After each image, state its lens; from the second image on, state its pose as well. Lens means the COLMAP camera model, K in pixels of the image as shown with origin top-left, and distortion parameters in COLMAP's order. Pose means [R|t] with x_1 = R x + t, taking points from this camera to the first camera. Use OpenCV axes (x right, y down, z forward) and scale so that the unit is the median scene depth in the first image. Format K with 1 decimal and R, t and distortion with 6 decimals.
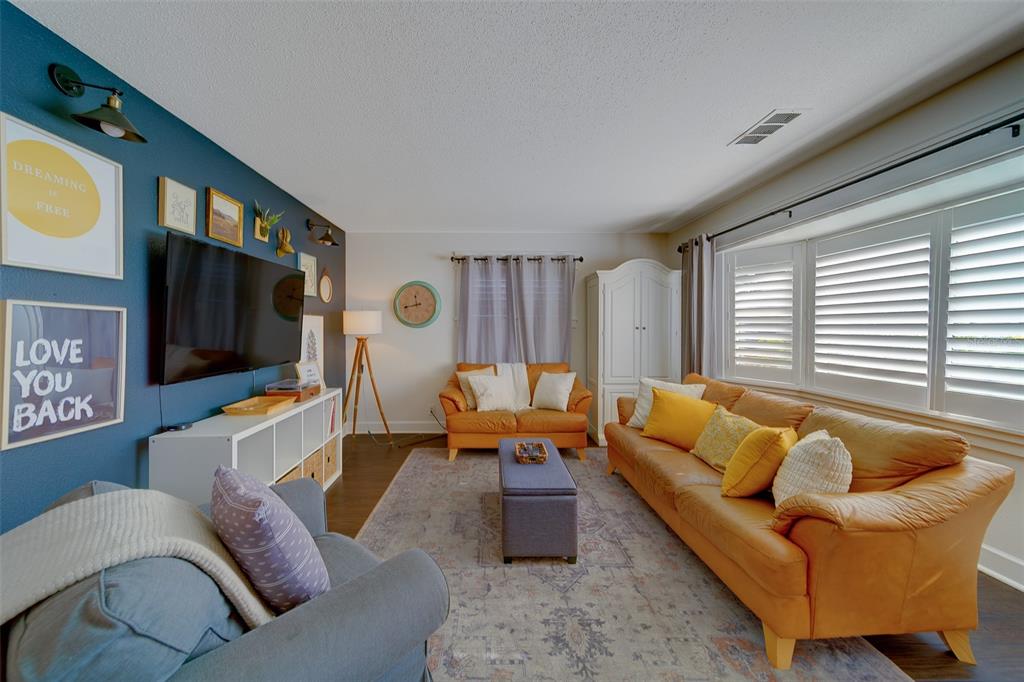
lens RADIAL K [[369.2, 0, 512.0], [0, 369.2, 341.0], [0, 0, 1]] dist [0.005777, -0.000007]
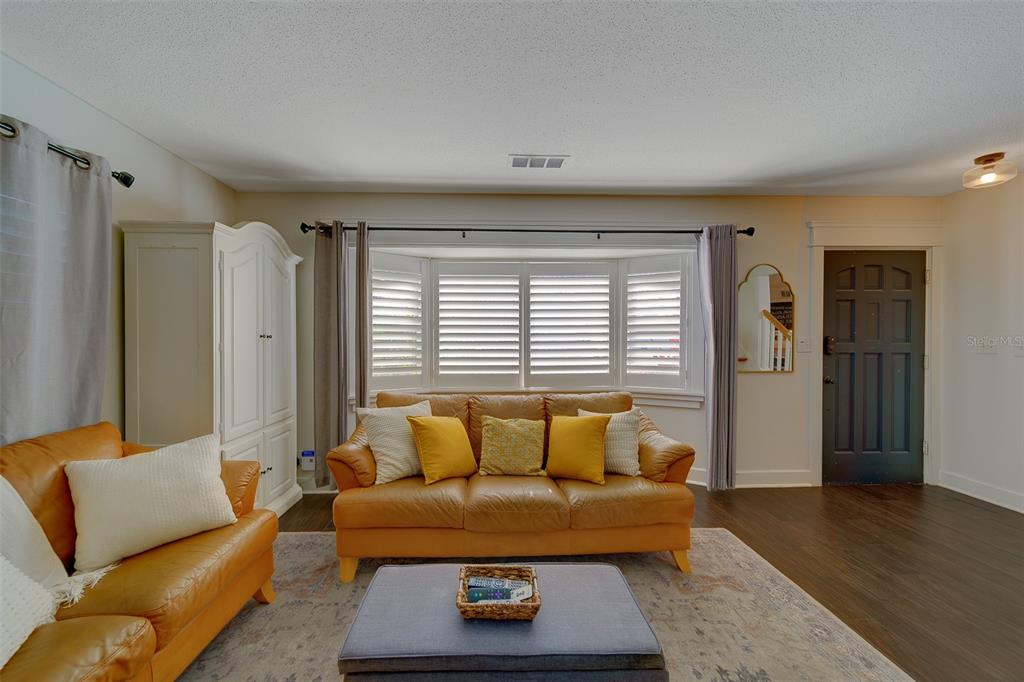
lens RADIAL K [[369.2, 0, 512.0], [0, 369.2, 341.0], [0, 0, 1]] dist [0.005777, -0.000007]
pose [[0.032820, -0.011430, 0.999396, -0.423778], [0.039810, 0.999156, 0.010120, -0.029169], [-0.998668, 0.039454, 0.033247, 0.941931]]
